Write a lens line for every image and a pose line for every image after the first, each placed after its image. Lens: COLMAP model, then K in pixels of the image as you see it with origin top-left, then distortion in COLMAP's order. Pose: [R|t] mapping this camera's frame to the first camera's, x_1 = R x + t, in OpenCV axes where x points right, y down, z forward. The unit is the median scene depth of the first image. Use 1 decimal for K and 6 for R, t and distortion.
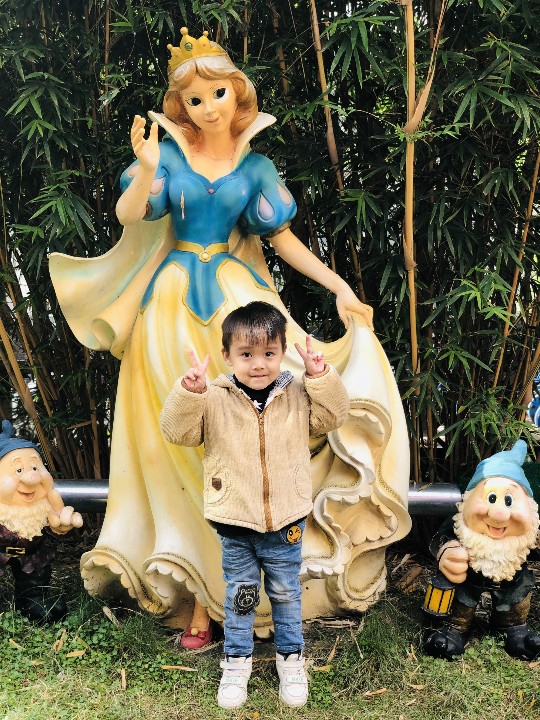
lens RADIAL K [[1089.1, 0, 270.0], [0, 1089.1, 360.0], [0, 0, 1]] dist [0.246668, -0.989699]
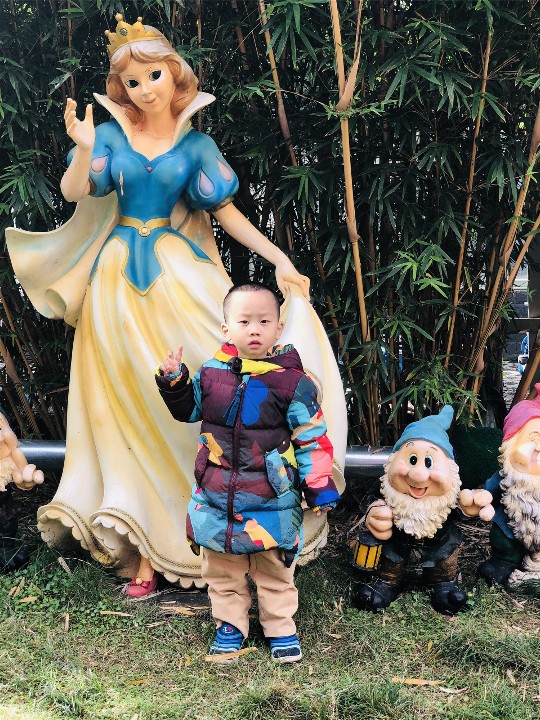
lens RADIAL K [[1089.1, 0, 270.0], [0, 1089.1, 360.0], [0, 0, 1]] dist [0.246668, -0.989699]
pose [[0.996585, 0.004066, -0.082472, 0.146559], [-0.001618, 0.999557, 0.029720, -0.001046], [0.082556, -0.029485, 0.996150, -0.051298]]
